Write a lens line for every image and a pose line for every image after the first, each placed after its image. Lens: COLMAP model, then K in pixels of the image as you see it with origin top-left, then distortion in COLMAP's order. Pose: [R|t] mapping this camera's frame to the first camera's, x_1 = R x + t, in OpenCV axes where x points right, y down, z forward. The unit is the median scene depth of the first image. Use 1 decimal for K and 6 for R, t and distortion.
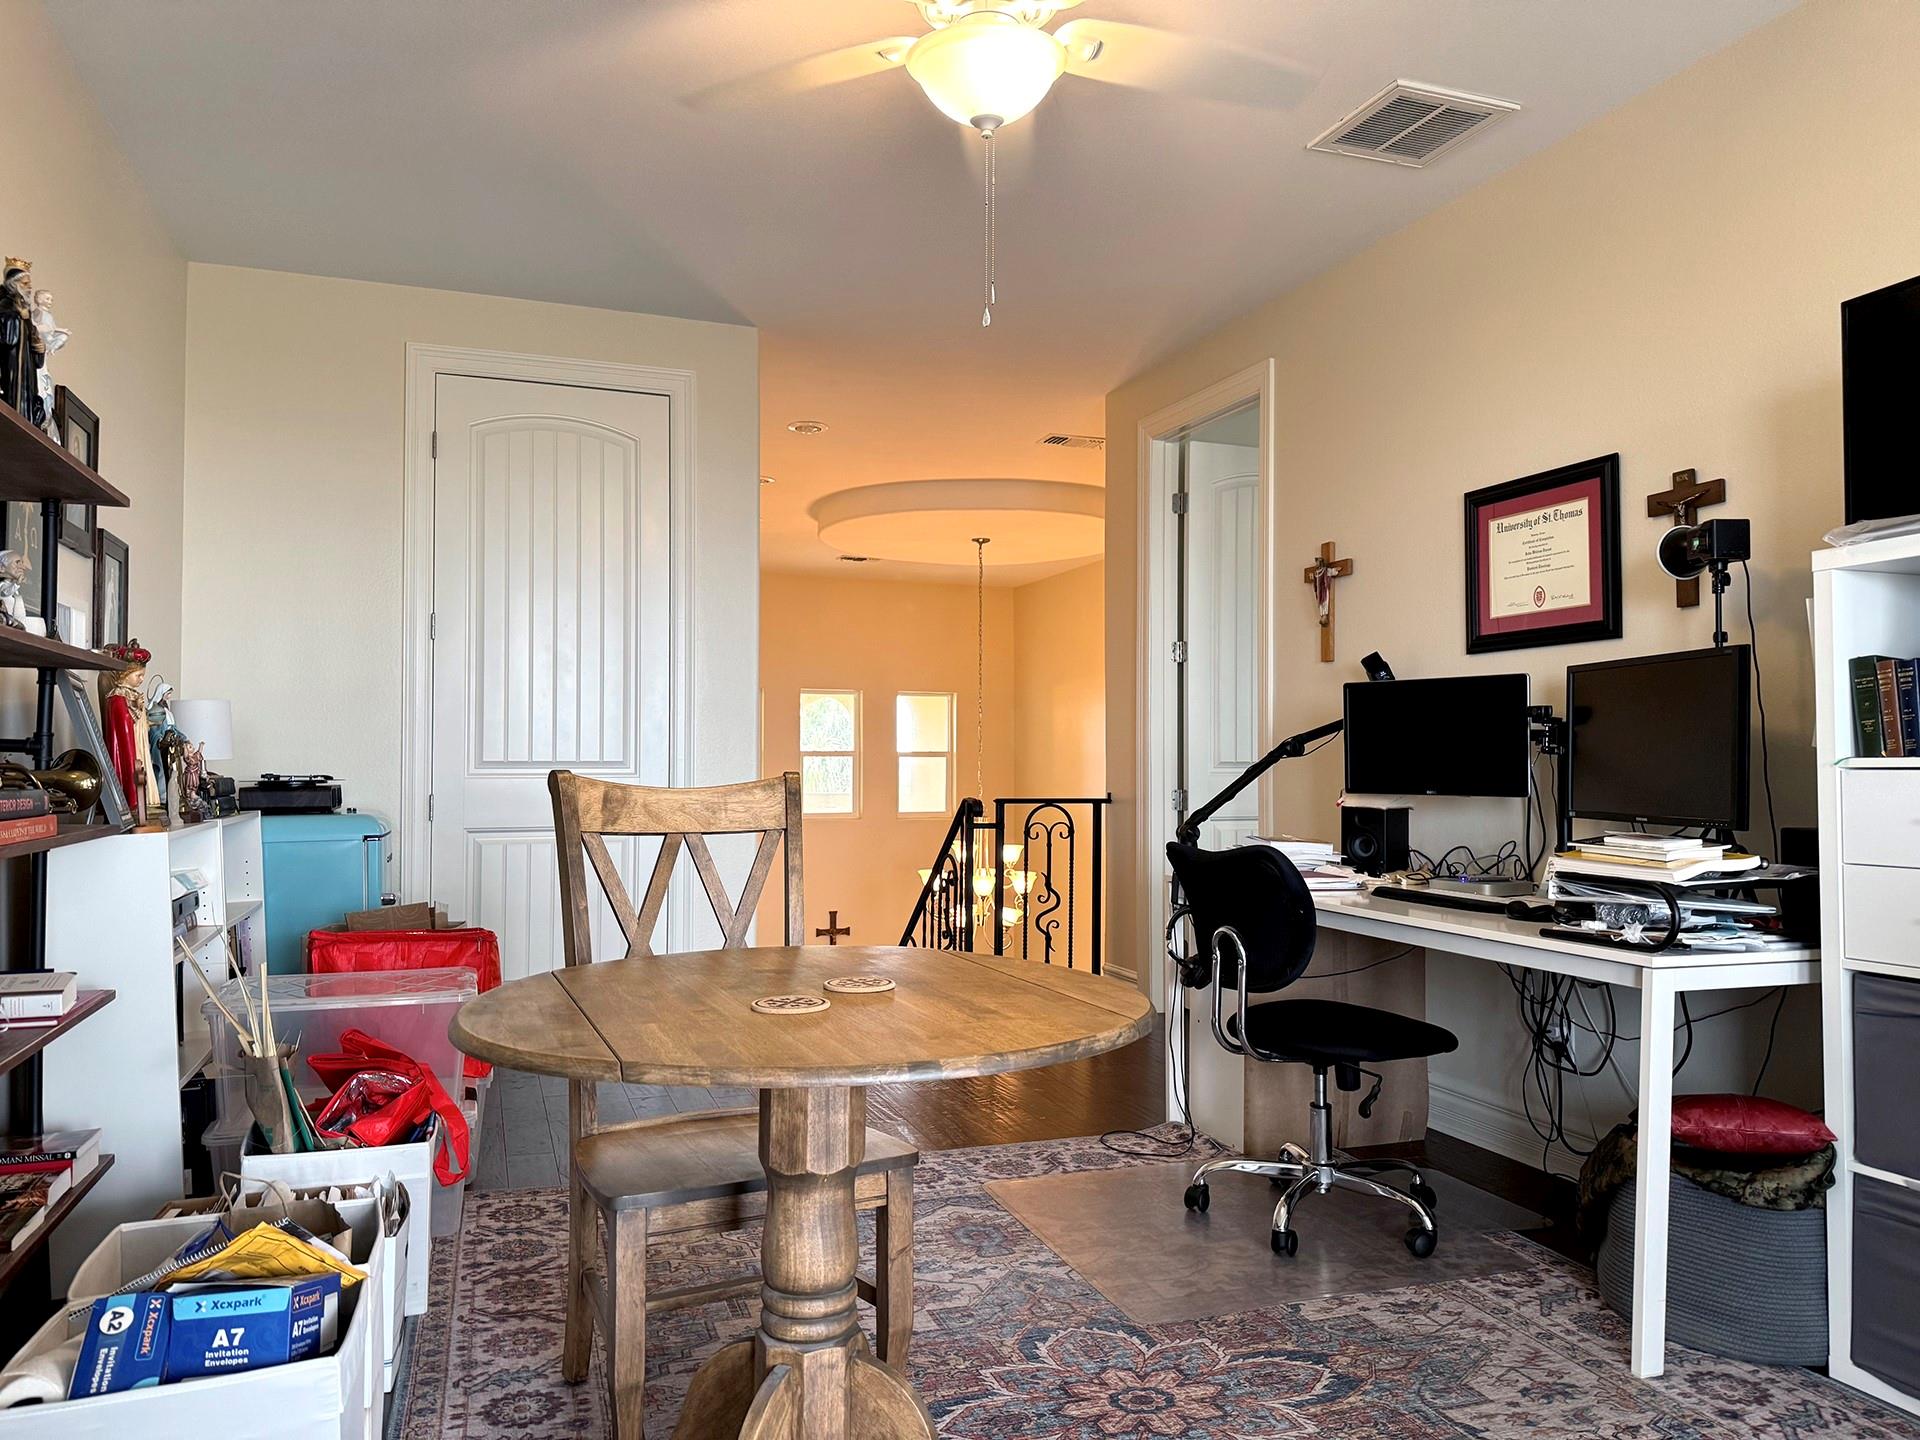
lens RADIAL K [[1334.4, 0, 960.0], [0, 1334.4, 720.0], [0, 0, 1]] dist [0.162410, -0.265210]
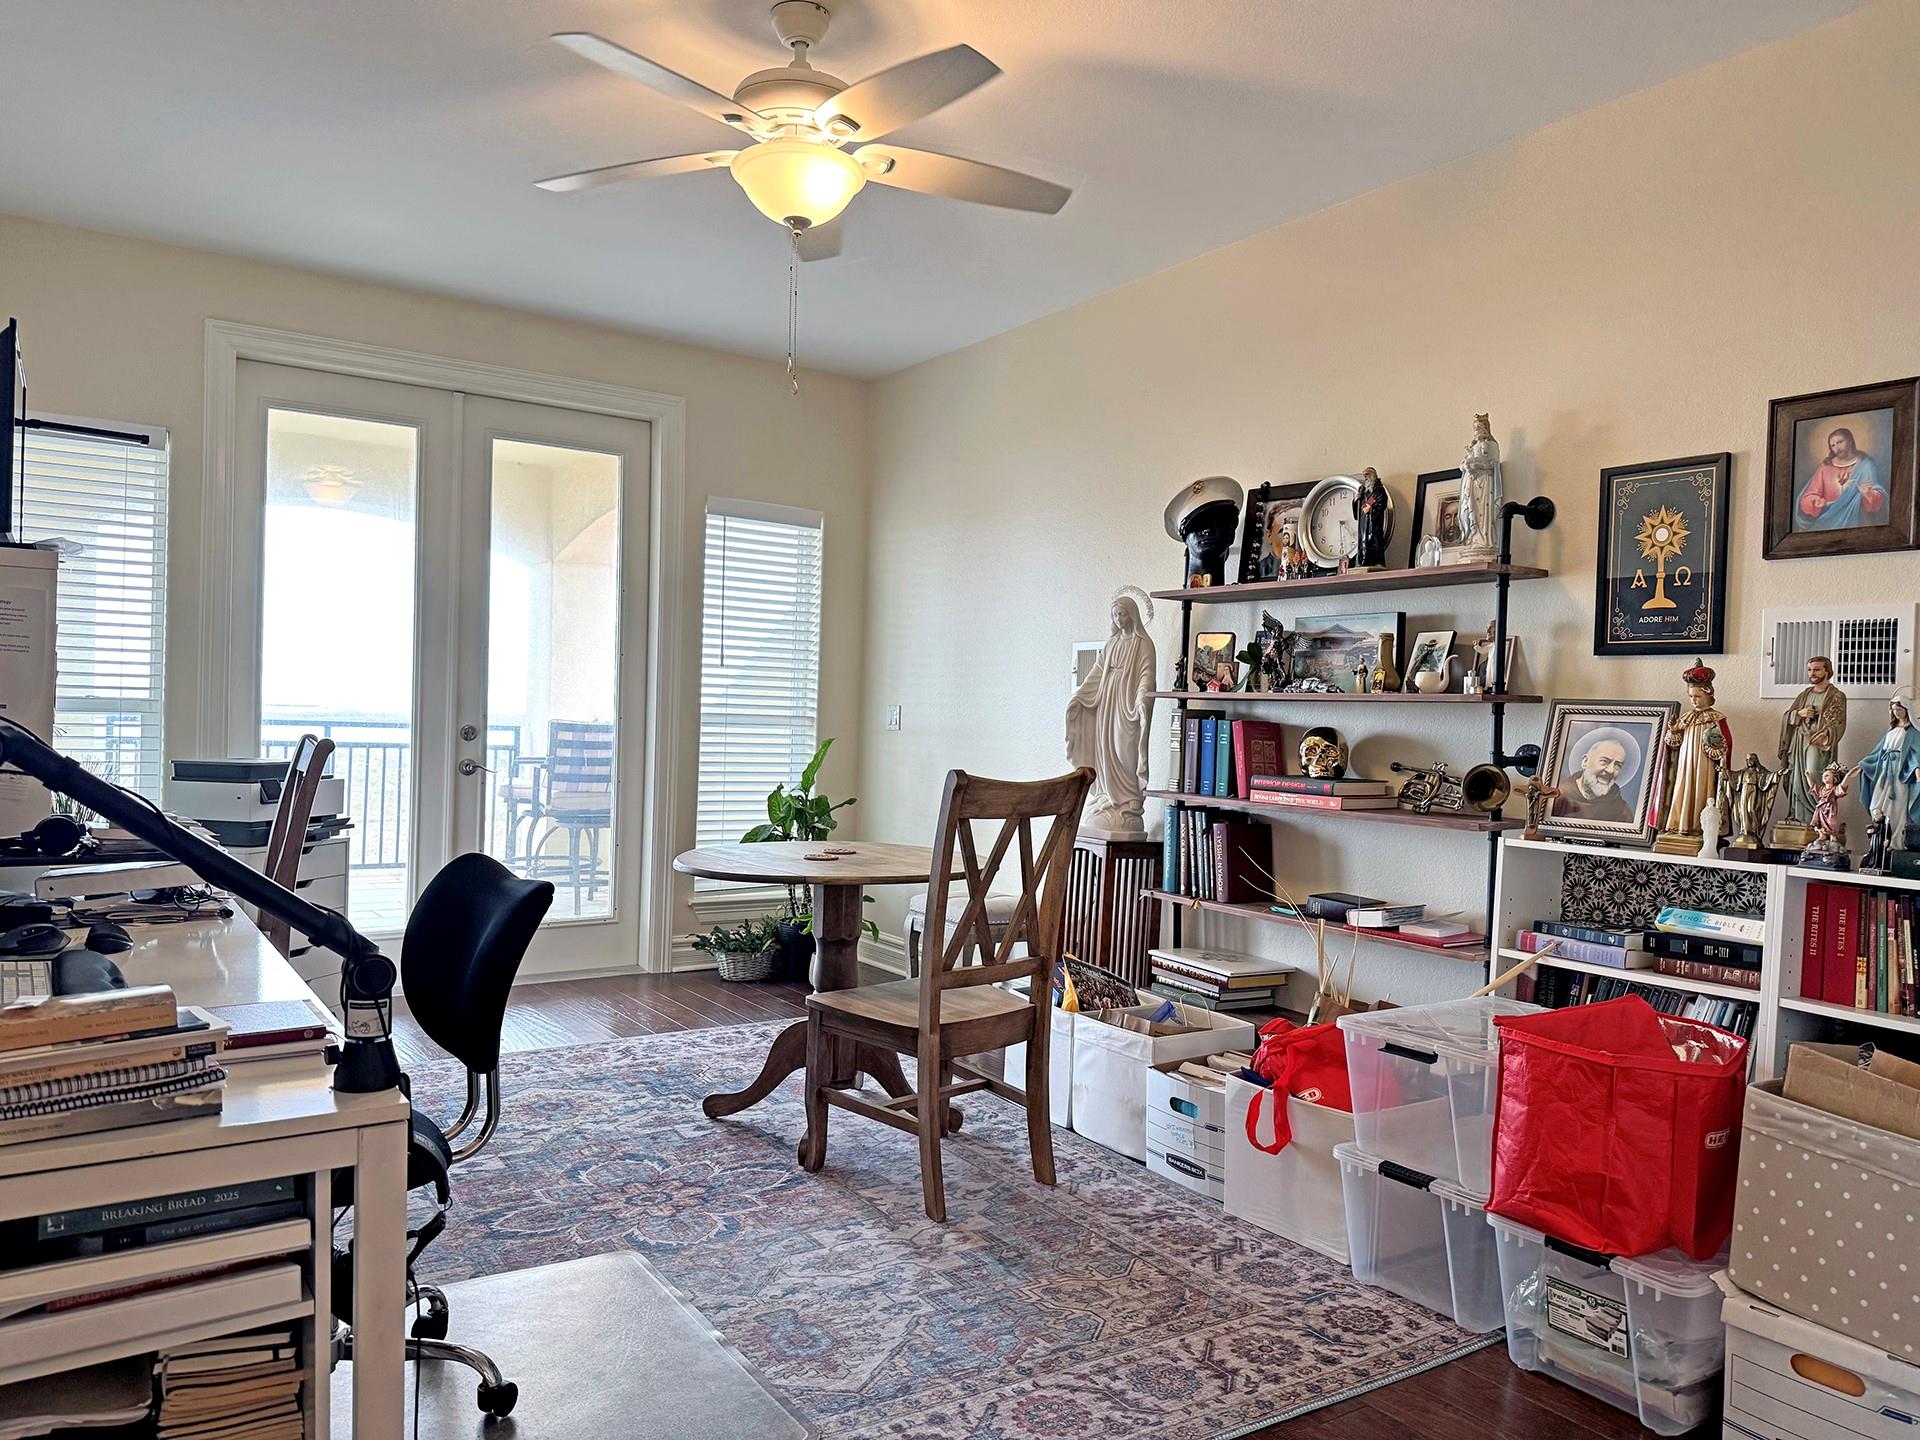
lens RADIAL K [[1334.4, 0, 960.0], [0, 1334.4, 720.0], [0, 0, 1]] dist [0.162410, -0.265210]
pose [[-0.969147, -0.028639, -0.244816, 0.157591], [-0.022996, 0.999401, -0.025879, 0.025034], [0.245410, -0.019450, -0.969224, 2.149520]]
